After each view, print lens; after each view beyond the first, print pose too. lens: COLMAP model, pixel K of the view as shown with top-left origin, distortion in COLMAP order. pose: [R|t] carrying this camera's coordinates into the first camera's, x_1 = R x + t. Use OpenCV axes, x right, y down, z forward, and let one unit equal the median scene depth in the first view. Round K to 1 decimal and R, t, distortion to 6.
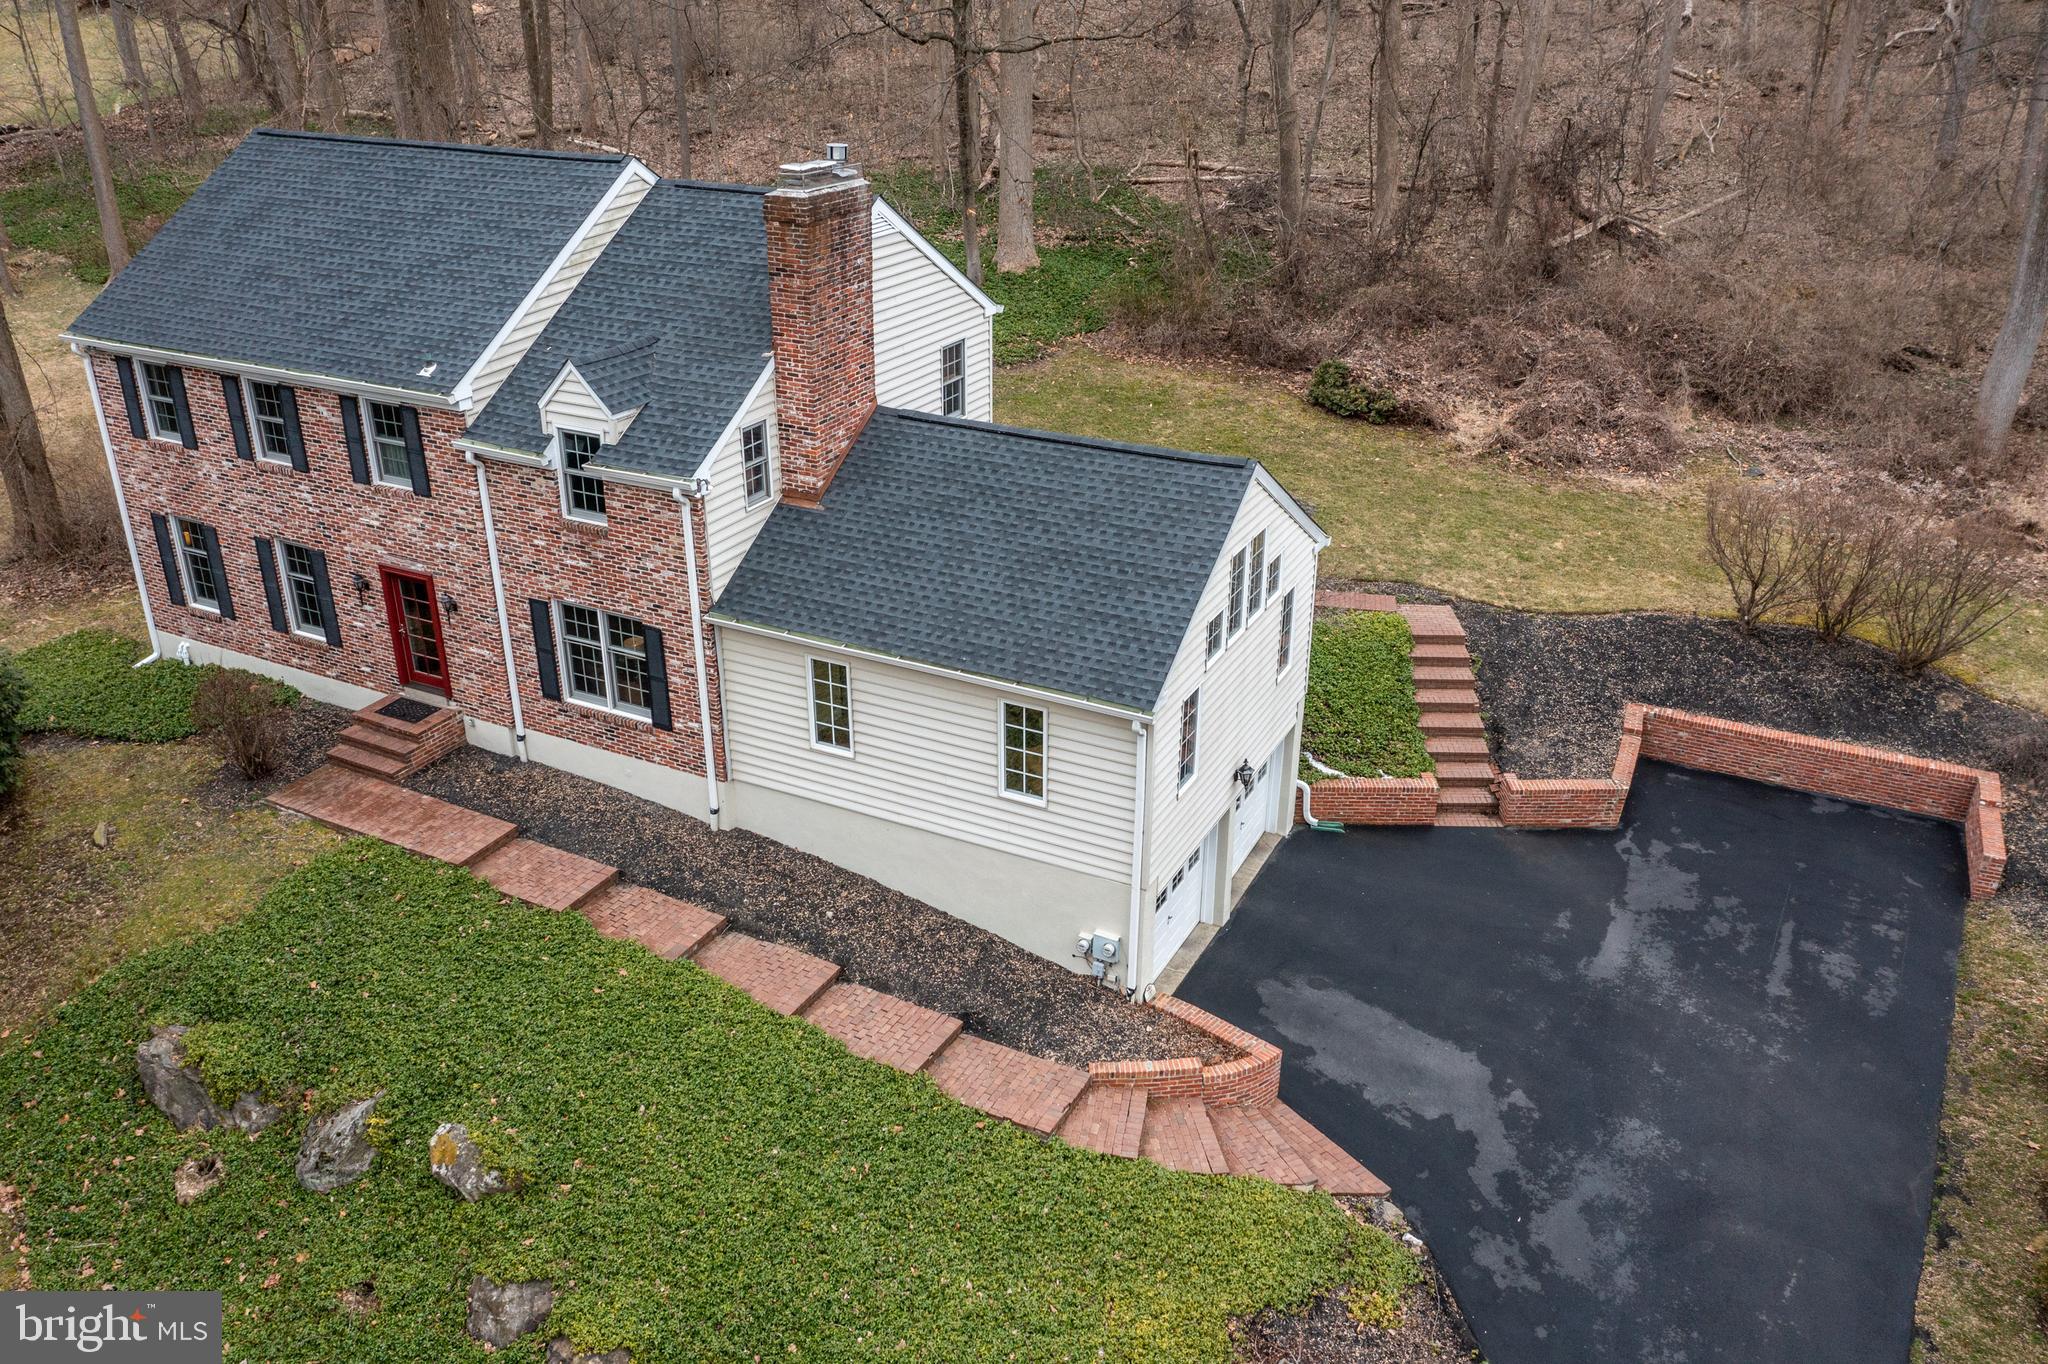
lens RADIAL K [[1609.8, 0, 1023.0], [0, 1609.8, 686.6], [0, 0, 1]] dist [-0.030615, -0.000836]
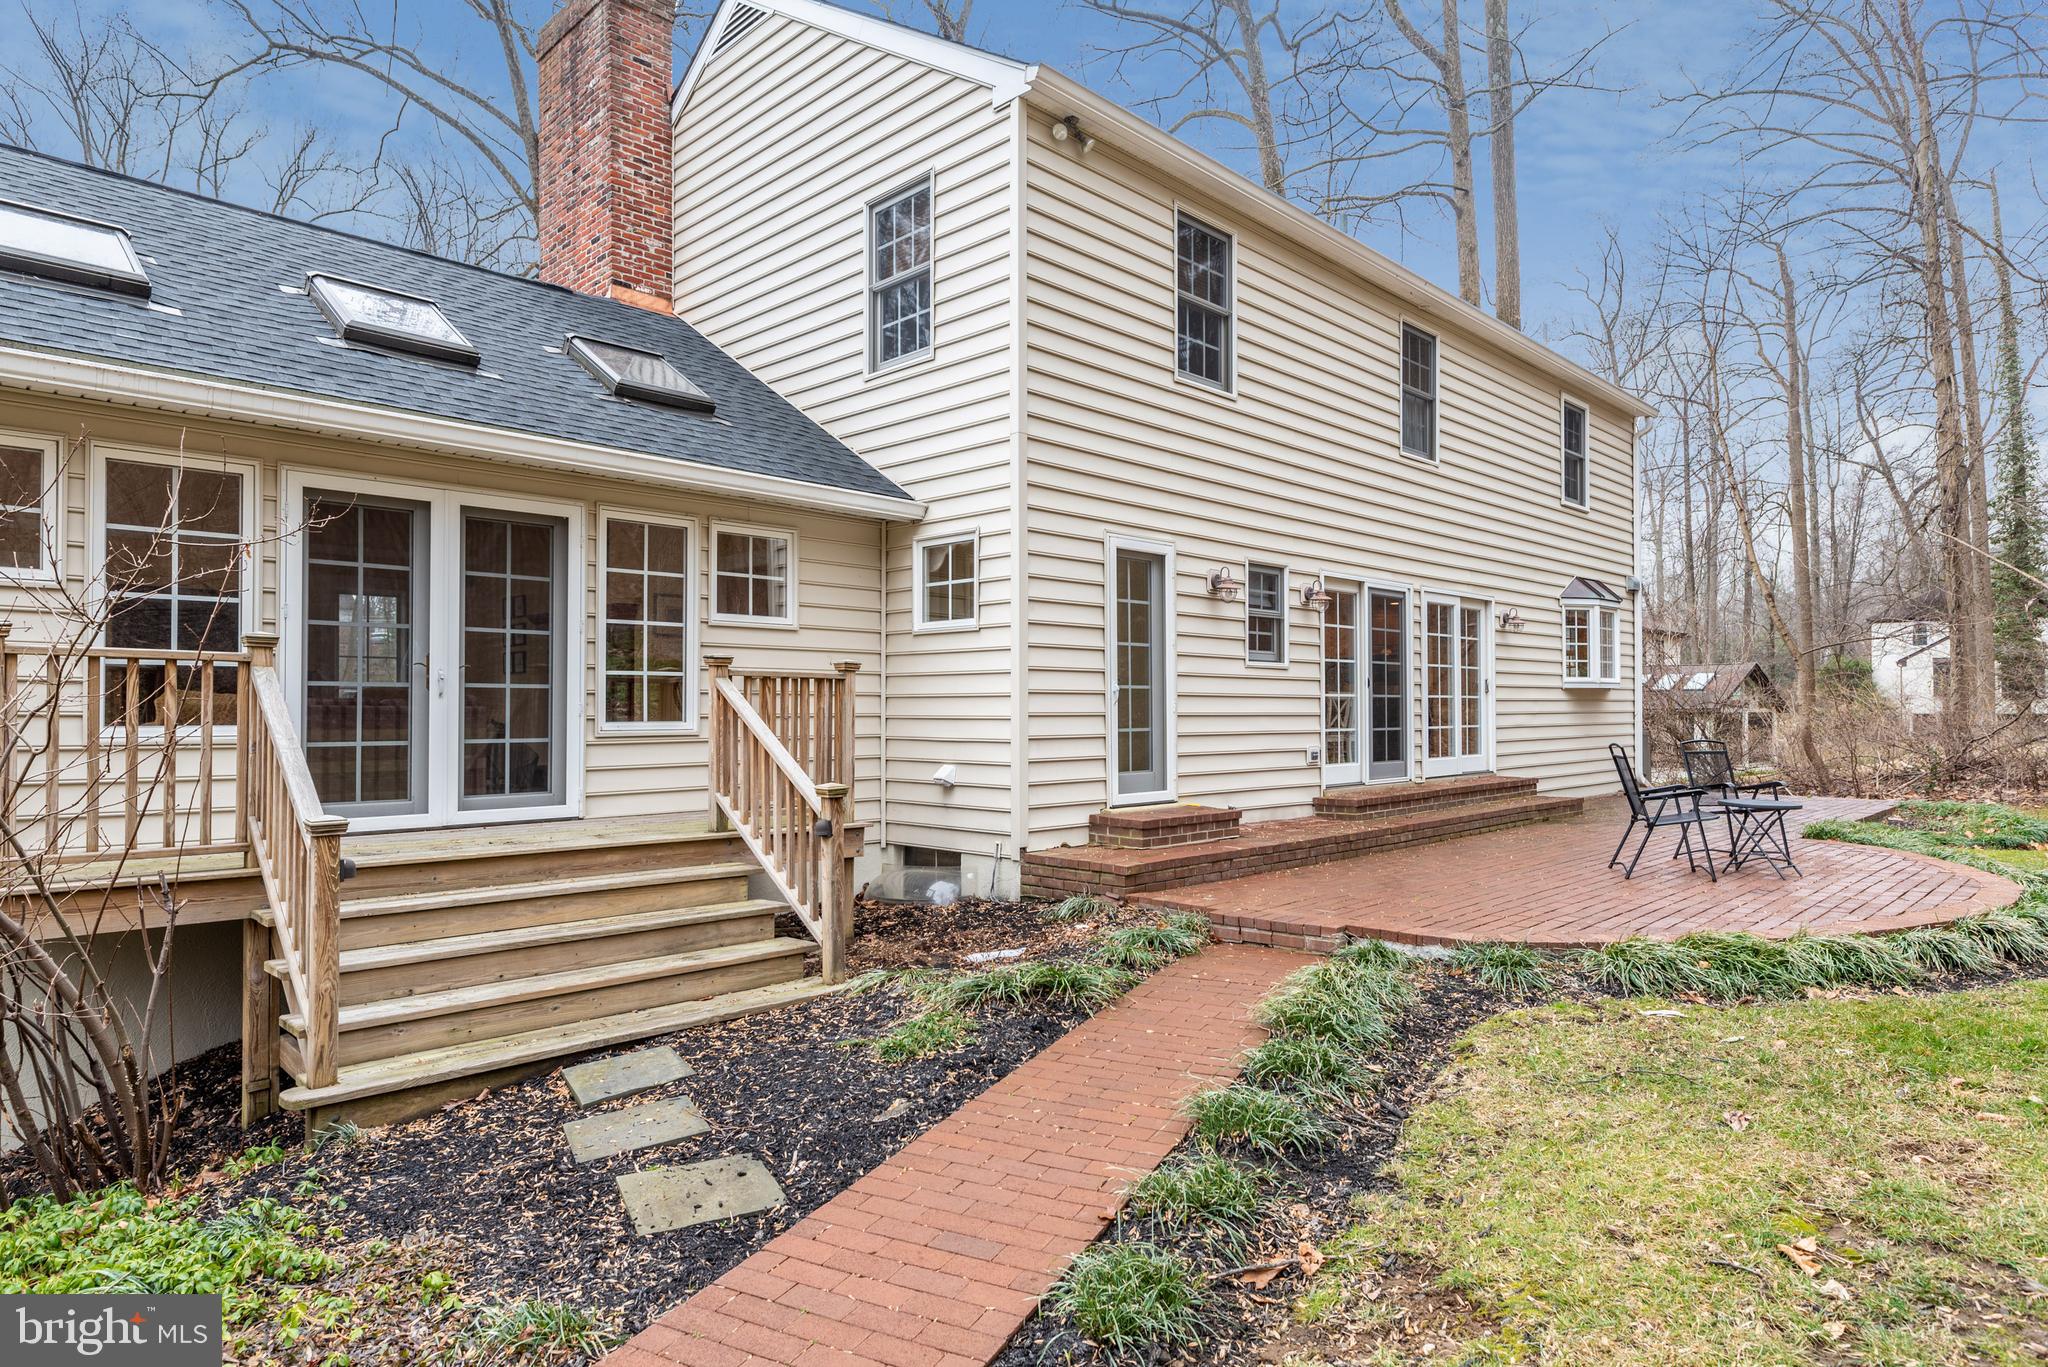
lens RADIAL K [[1177.5, 0, 1023.5], [0, 1177.5, 690.7], [0, 0, 1]] dist [-0.000560, -0.002875]
pose [[-0.310495, -0.020301, -0.950358, 0.292897], [-0.407636, 0.906022, 0.113826, -0.152760], [0.858735, 0.422743, -0.289591, 1.326273]]
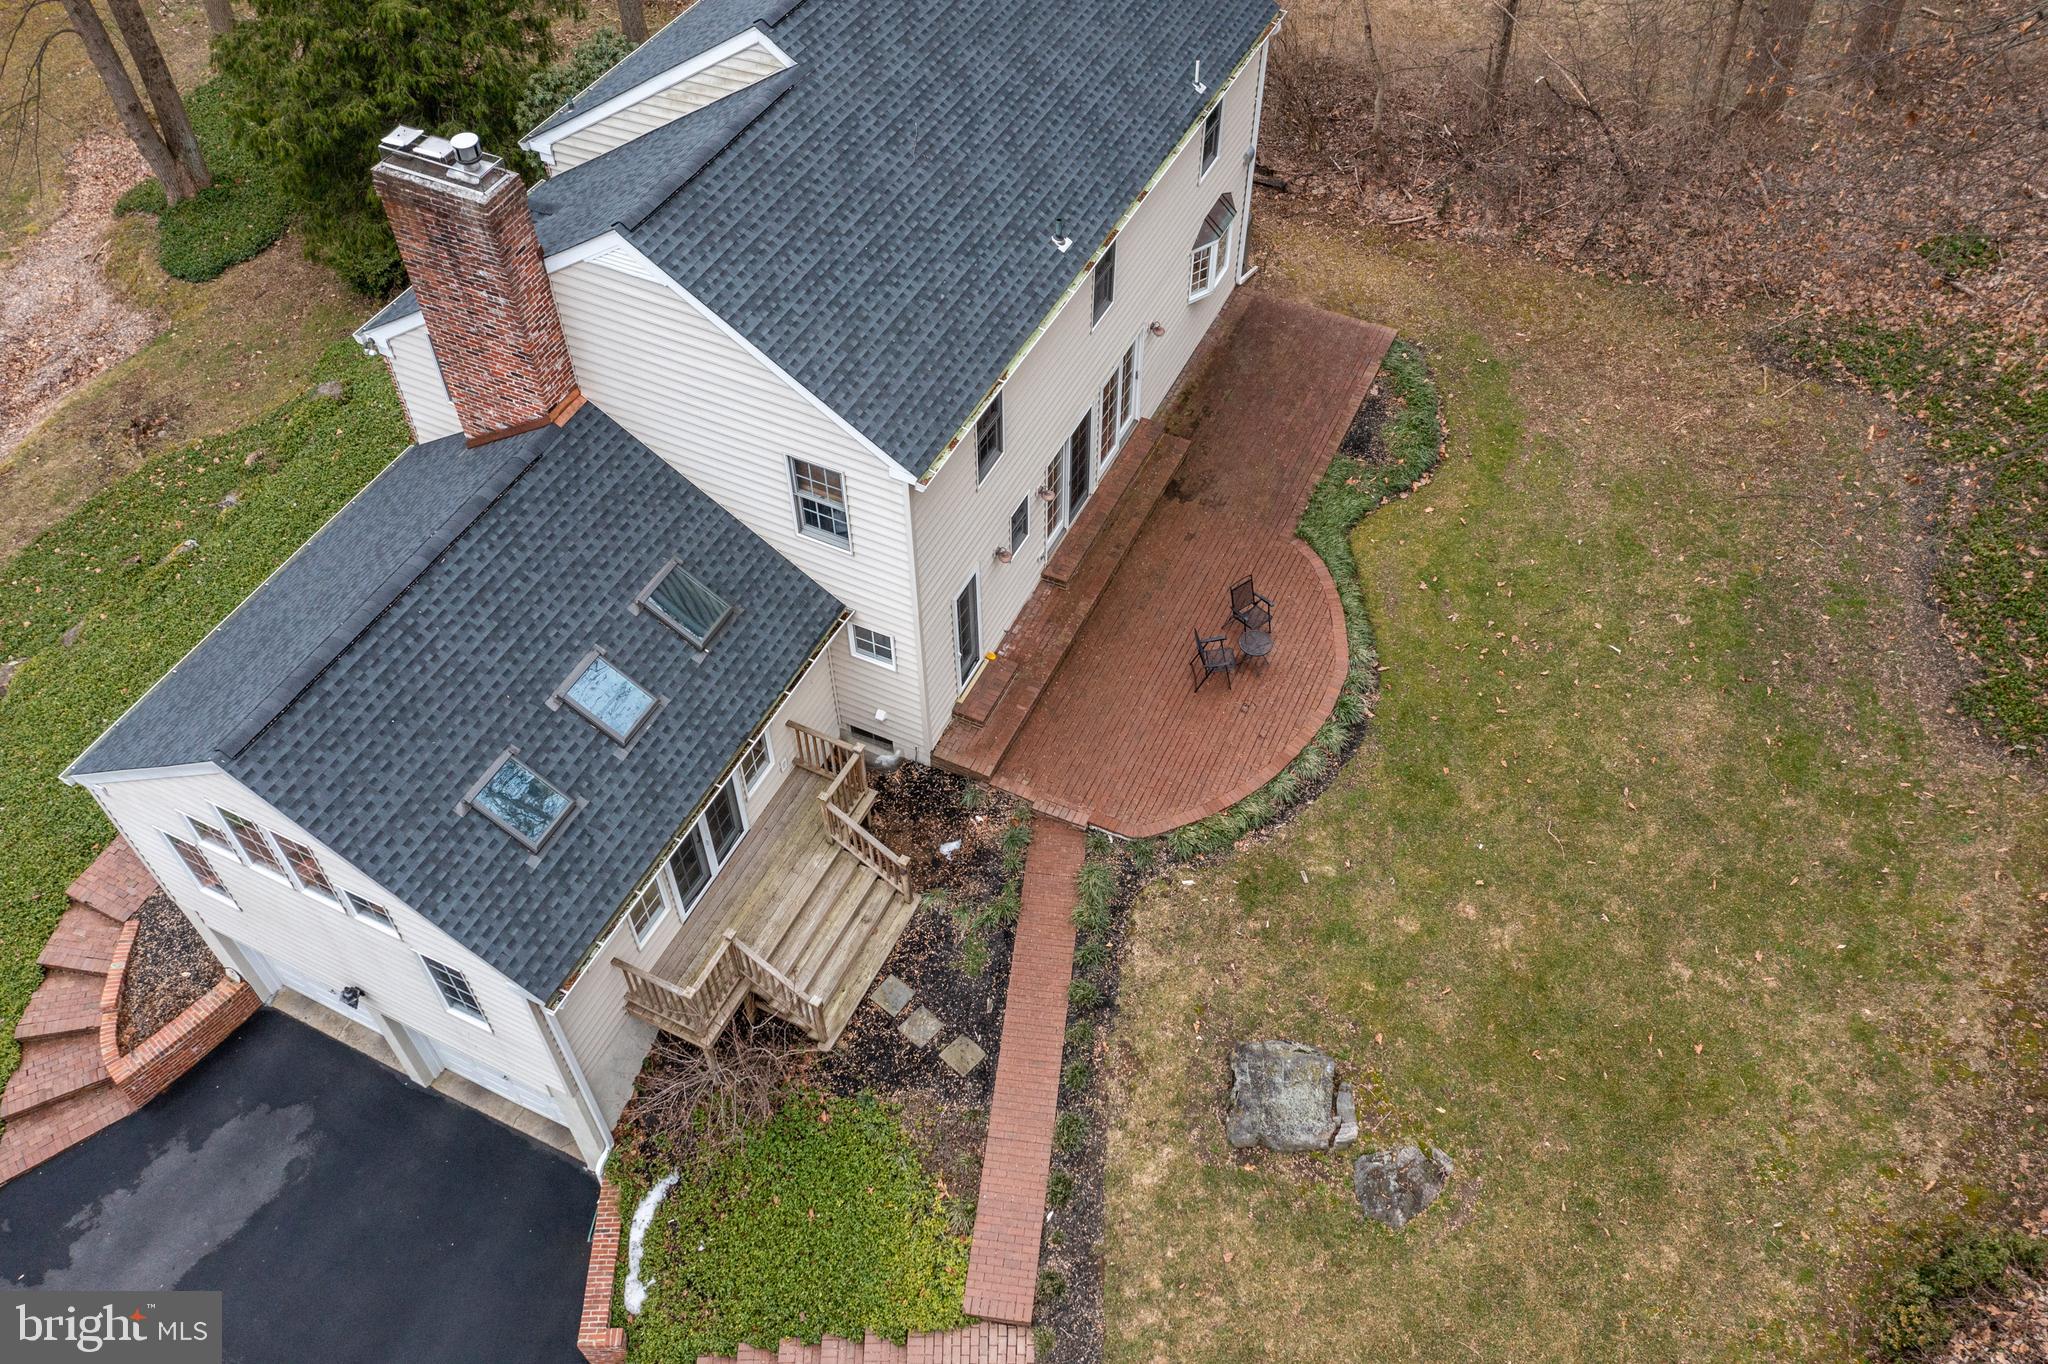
lens RADIAL K [[1609.8, 0, 1025.3], [0, 1609.8, 683.3], [0, 0, 1]] dist [-0.030615, -0.000836]
pose [[0.025429, 0.755236, -0.654959, 0.569970], [-0.422930, 0.601777, 0.677491, -0.766701], [0.905805, 0.259774, 0.334715, 0.970147]]
